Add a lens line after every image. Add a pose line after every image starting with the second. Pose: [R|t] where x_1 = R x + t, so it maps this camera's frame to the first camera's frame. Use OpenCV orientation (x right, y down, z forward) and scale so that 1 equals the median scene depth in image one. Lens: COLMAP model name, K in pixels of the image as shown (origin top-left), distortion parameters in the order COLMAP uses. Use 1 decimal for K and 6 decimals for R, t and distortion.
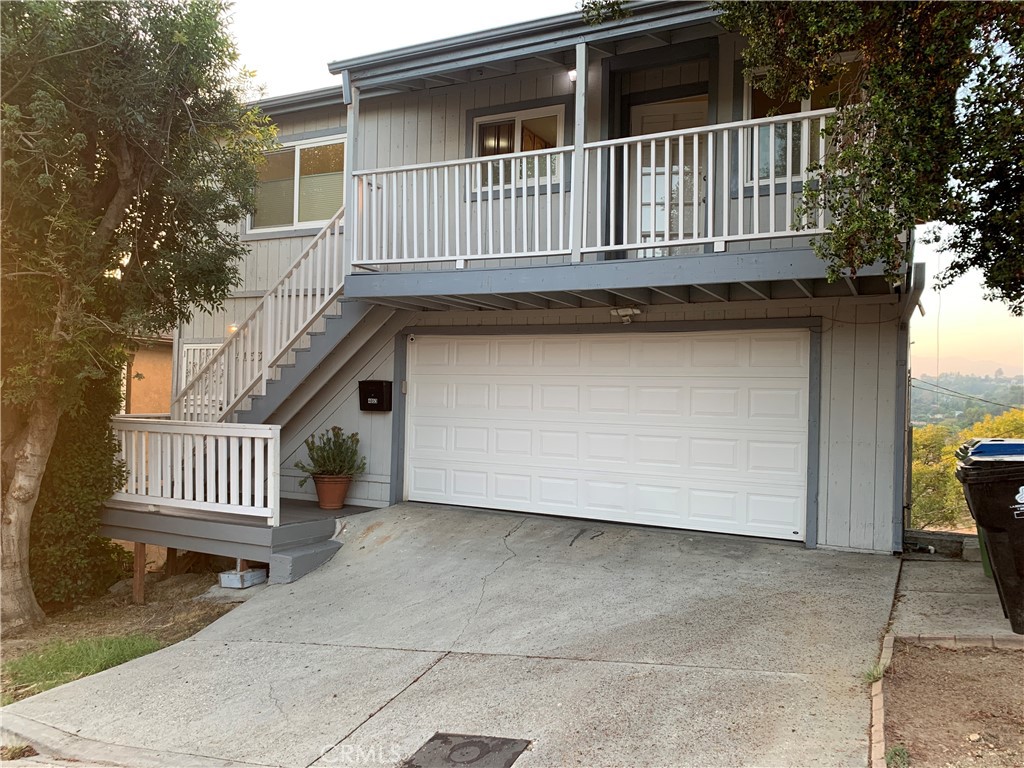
lens RADIAL K [[786.8, 0, 517.8], [0, 786.8, 388.2], [0, 0, 1]] dist [0.034051, -0.032499]
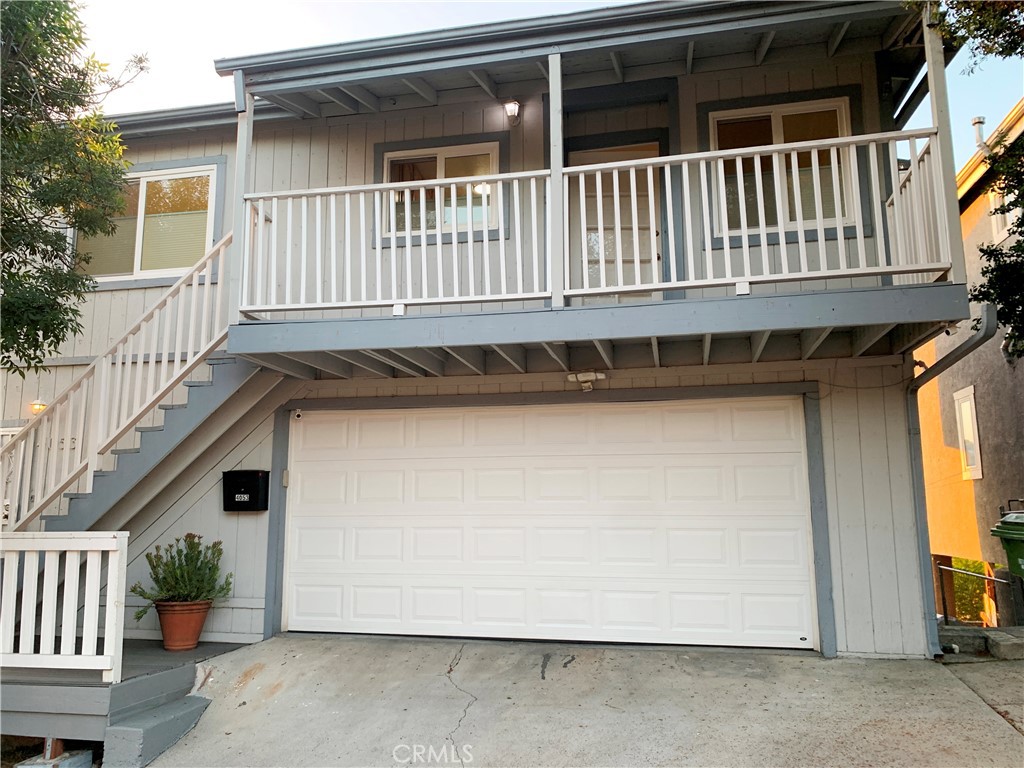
lens RADIAL K [[786.8, 0, 507.6], [0, 786.8, 376.8], [0, 0, 1]] dist [0.034051, -0.032499]
pose [[0.968883, 0.012700, 0.247193, -0.145848], [0.024566, 0.988818, -0.147092, 0.022463], [-0.246297, 0.148588, 0.957737, 0.216727]]
